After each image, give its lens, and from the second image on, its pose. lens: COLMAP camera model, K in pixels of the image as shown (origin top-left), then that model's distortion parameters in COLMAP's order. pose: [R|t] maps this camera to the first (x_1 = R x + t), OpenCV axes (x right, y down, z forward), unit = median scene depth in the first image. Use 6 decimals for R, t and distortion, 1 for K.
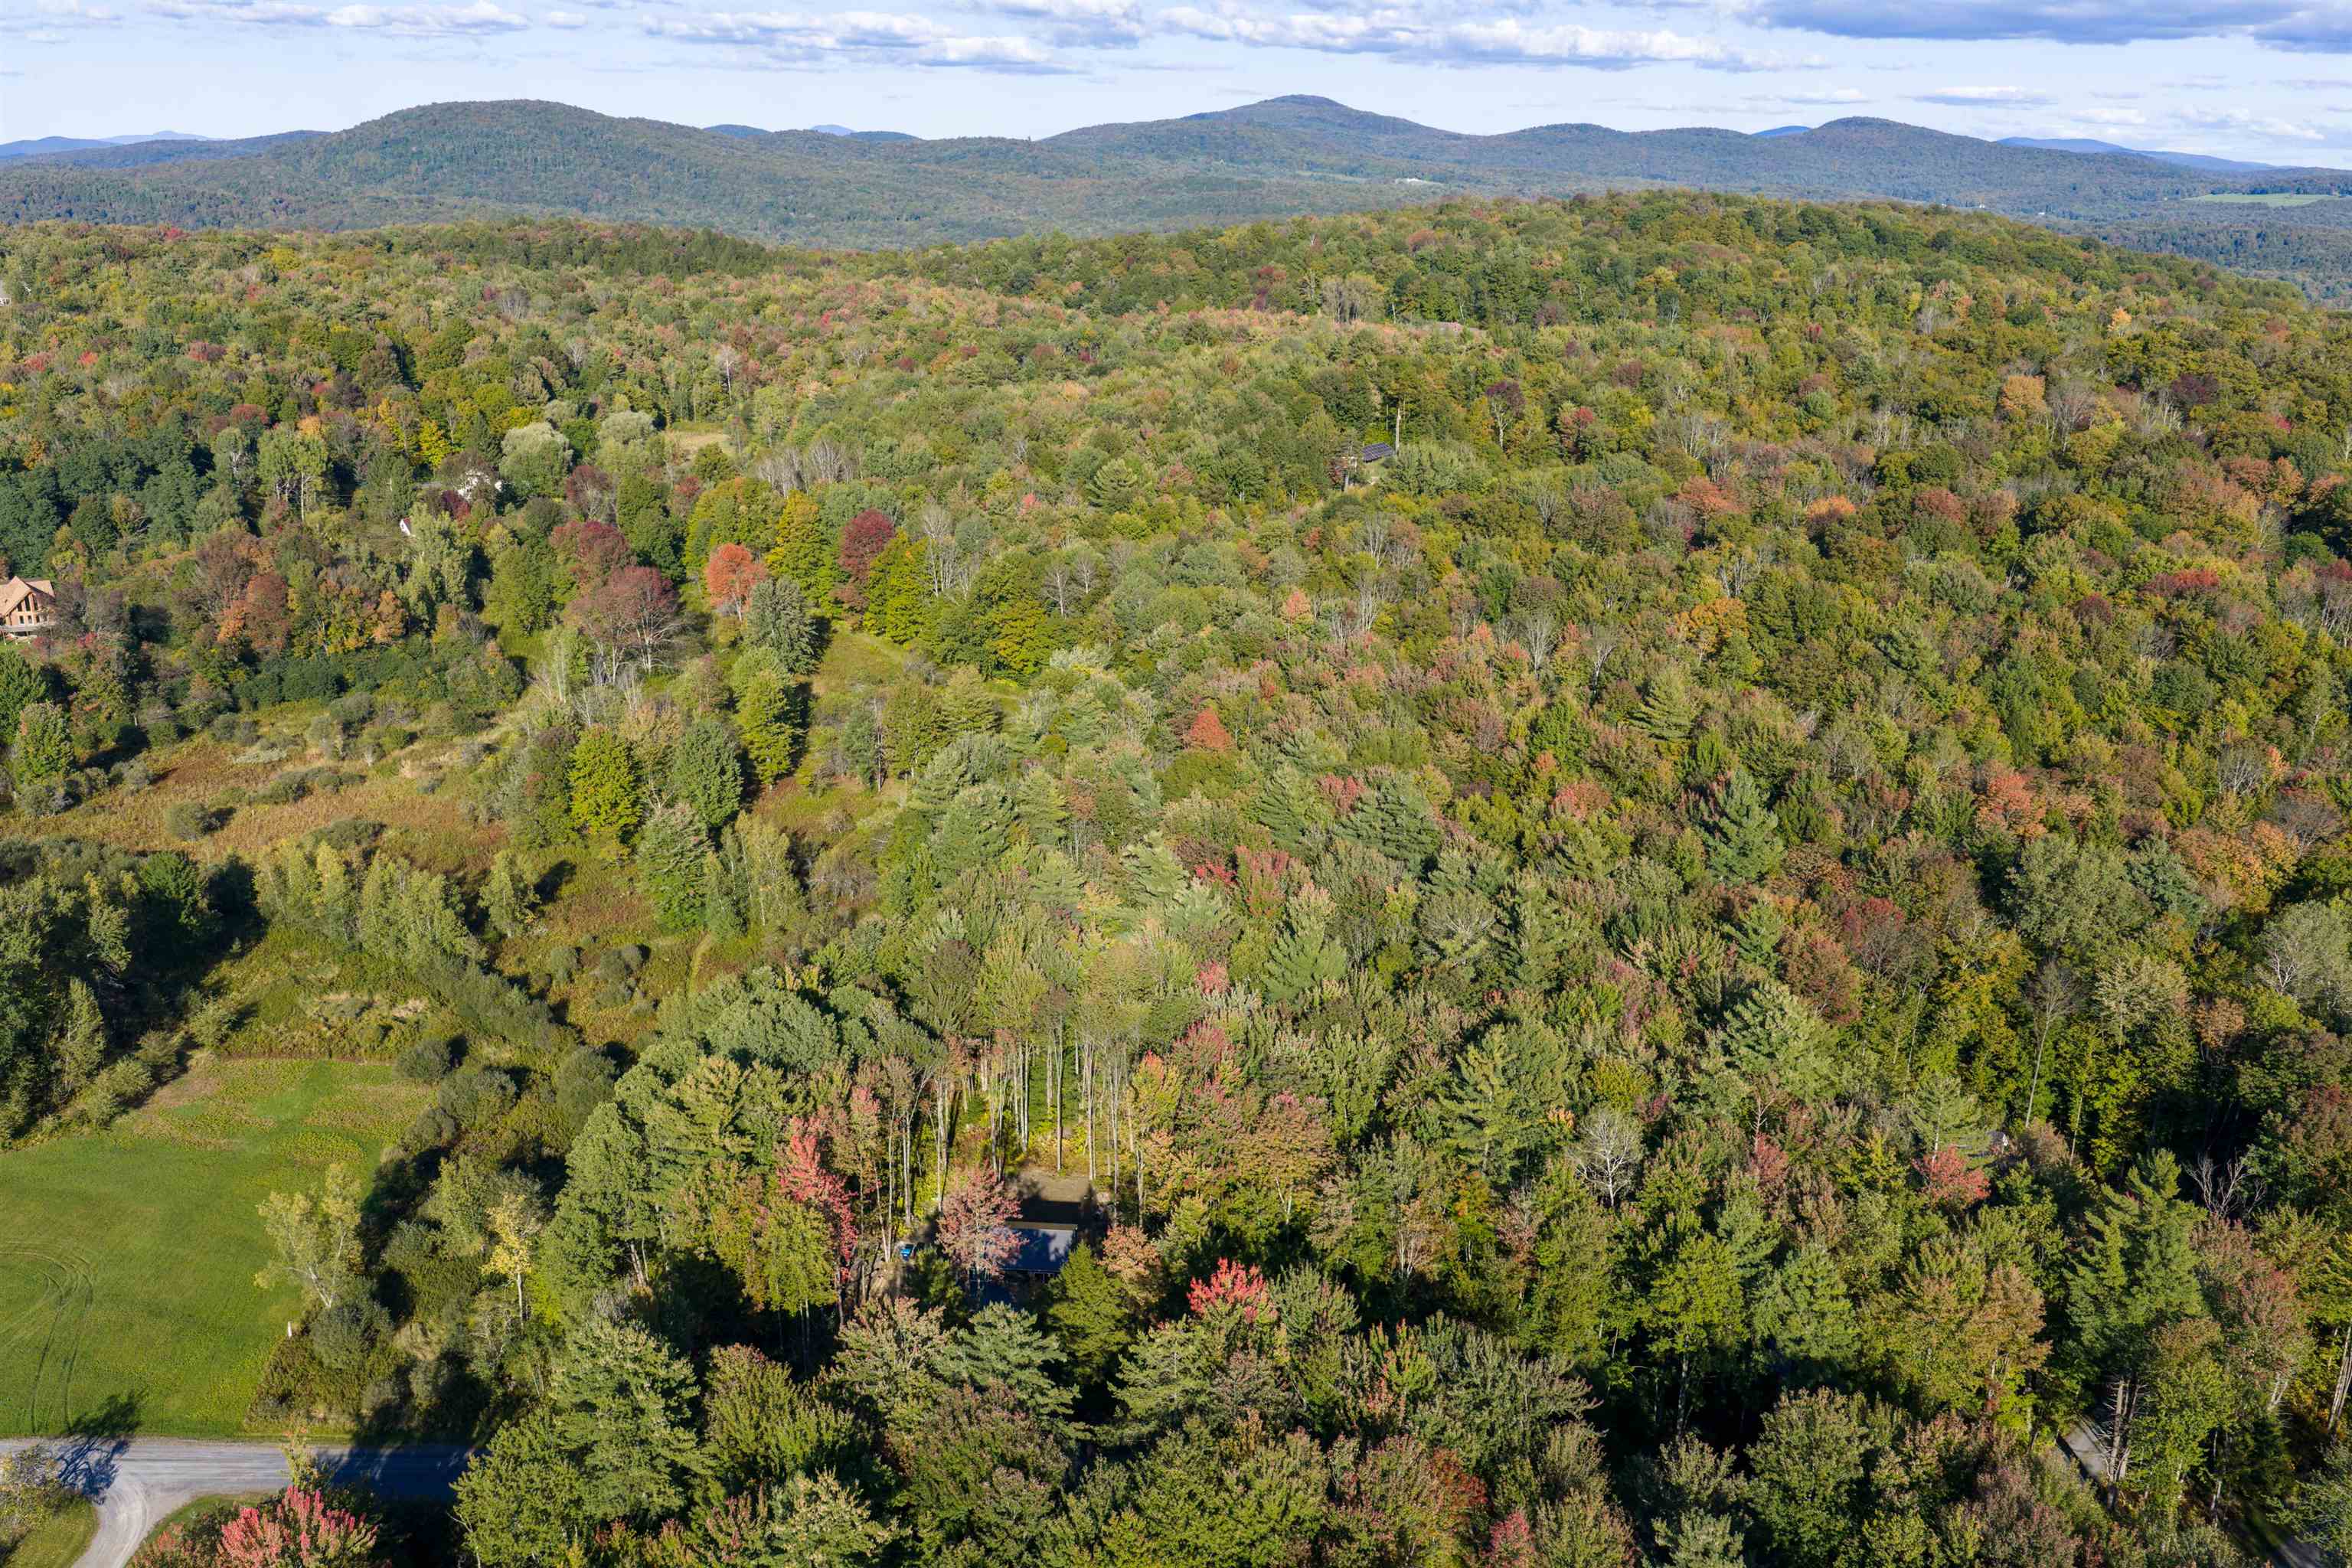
lens RADIAL K [[1938.8, 0, 1185.7], [0, 1938.8, 786.1], [0, 0, 1]] dist [0.017838, -0.035964]
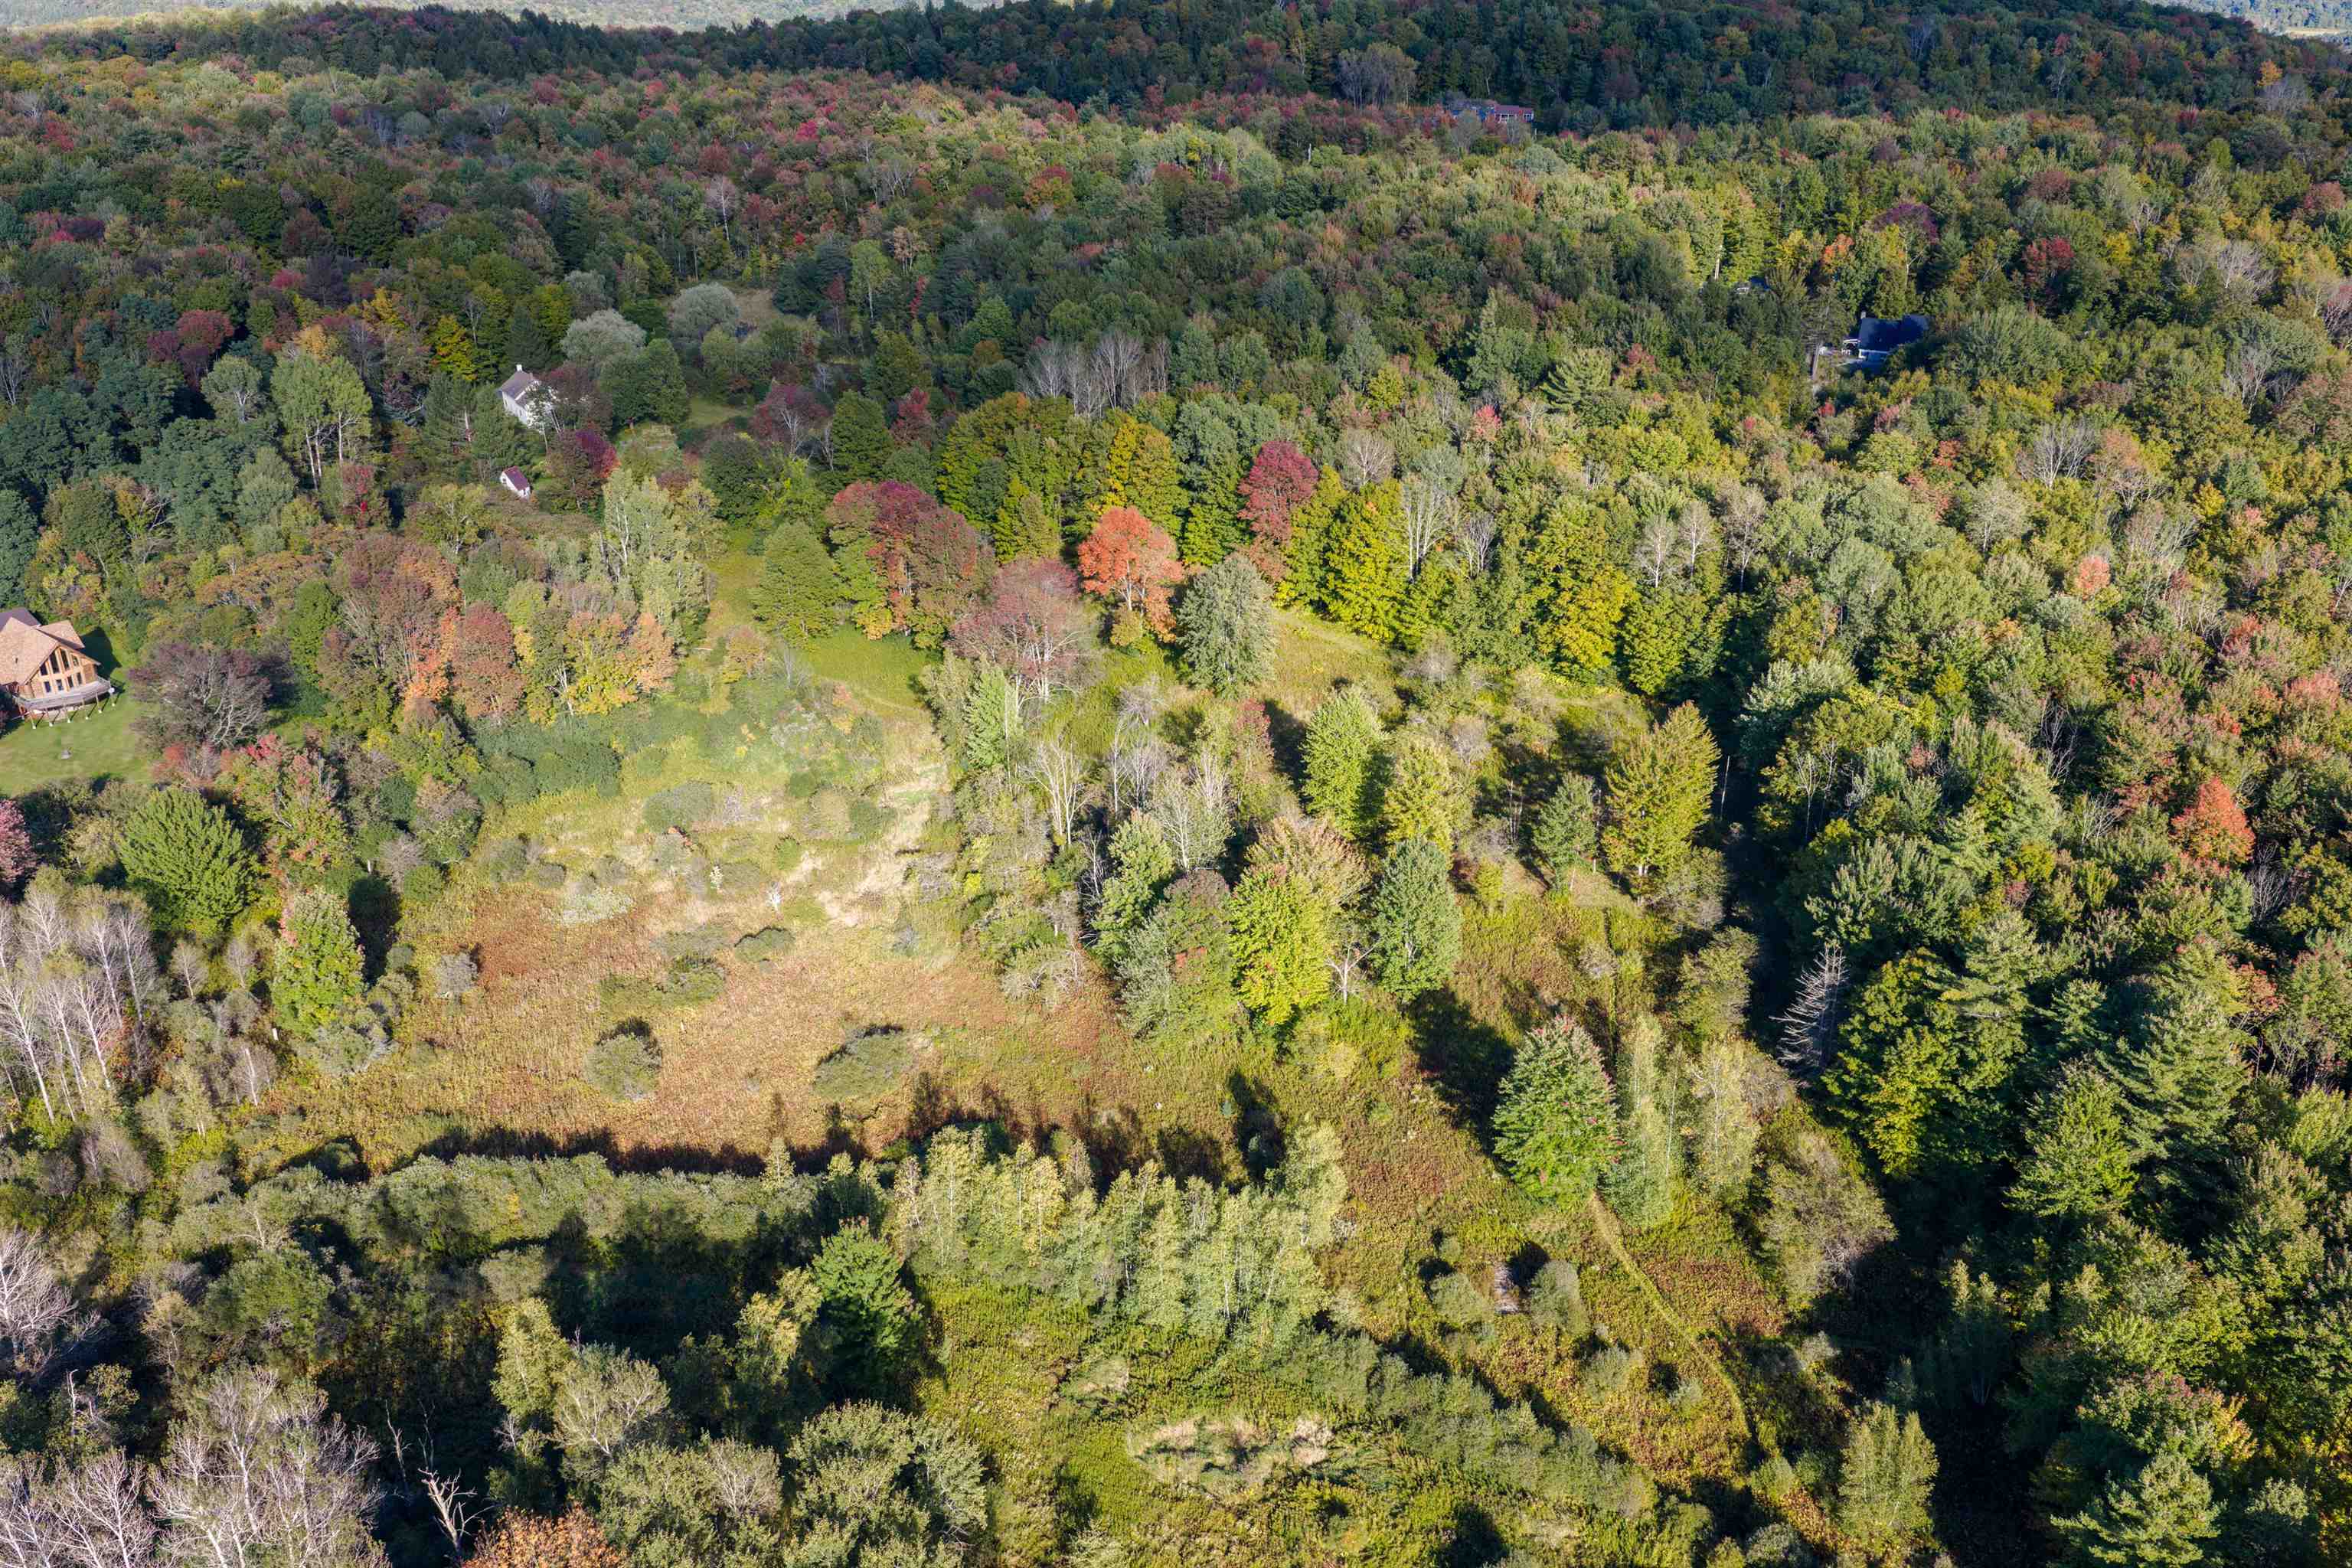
lens RADIAL K [[1938.8, 0, 1179.3], [0, 1938.8, 784.4], [0, 0, 1]] dist [0.017838, -0.035964]
pose [[0.982361, -0.097098, 0.159811, -0.388749], [0.077413, 0.989118, 0.125109, -0.128104], [-0.170220, -0.110531, 0.979188, 0.318473]]
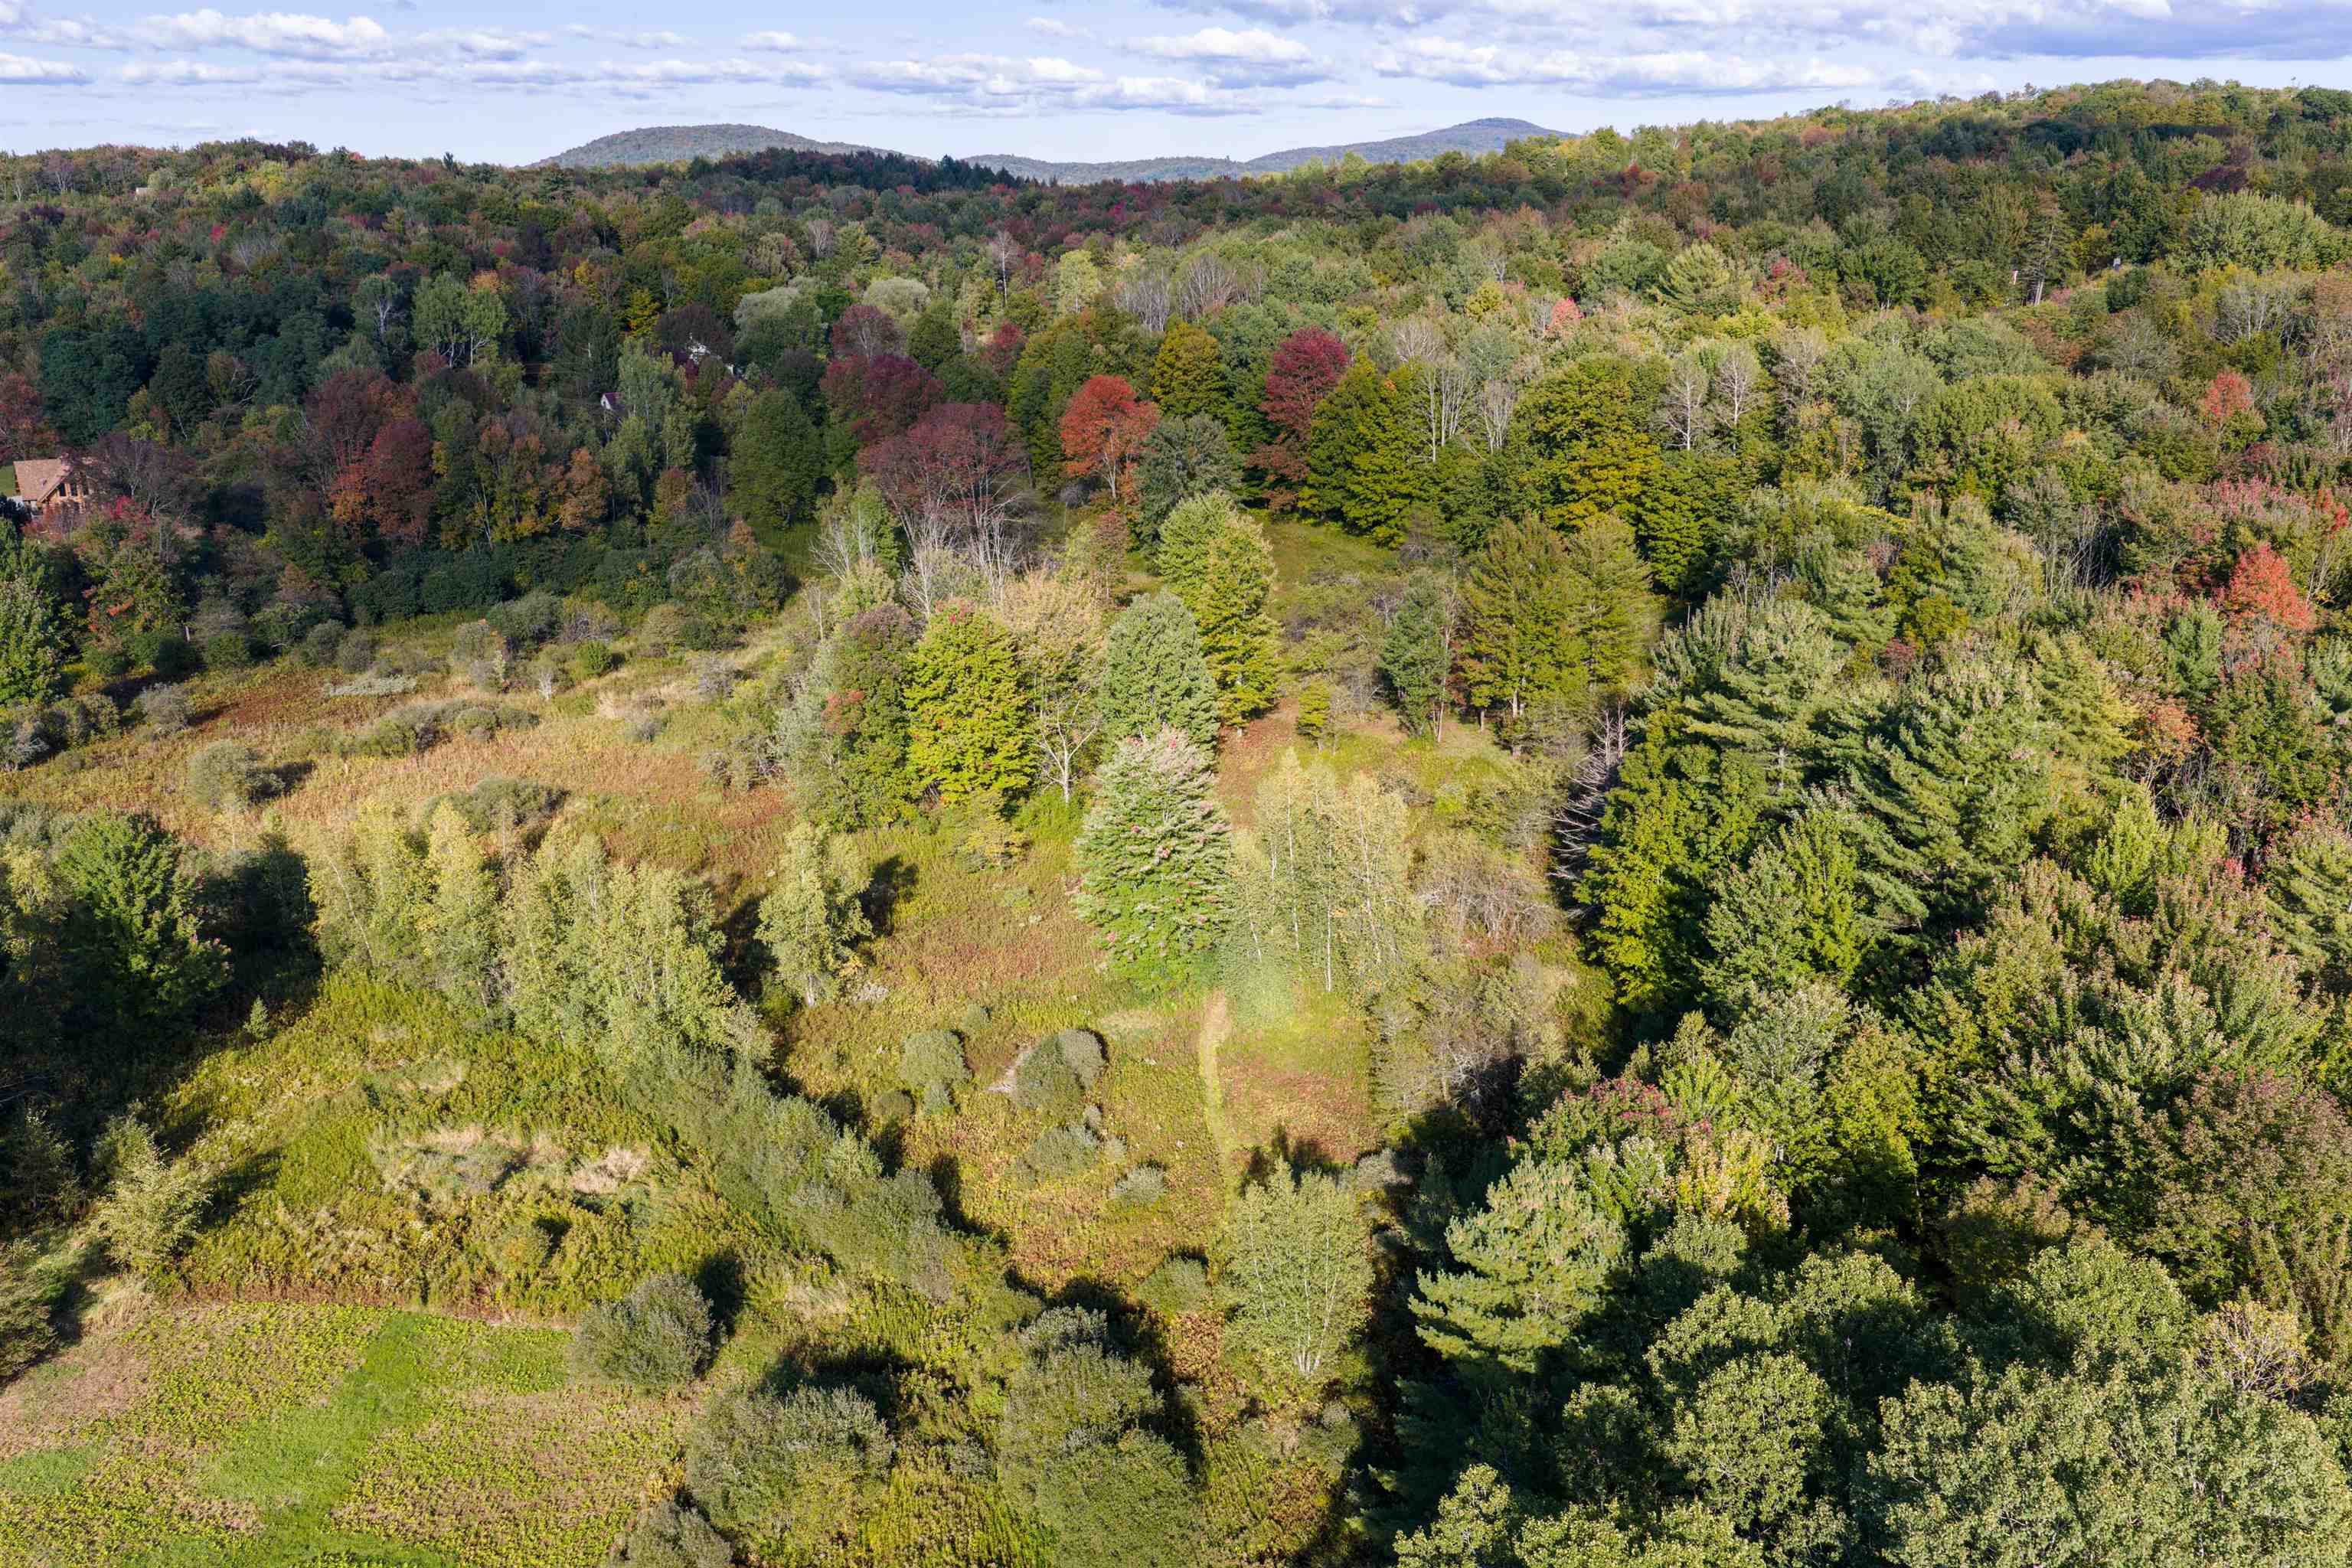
lens RADIAL K [[1938.8, 0, 1188.7], [0, 1938.8, 771.7], [0, 0, 1]] dist [0.017838, -0.035964]
pose [[0.996188, 0.008085, -0.086852, -0.172655], [-0.010378, 0.999609, -0.025974, 0.025254], [0.086608, 0.026776, 0.995883, 0.425922]]
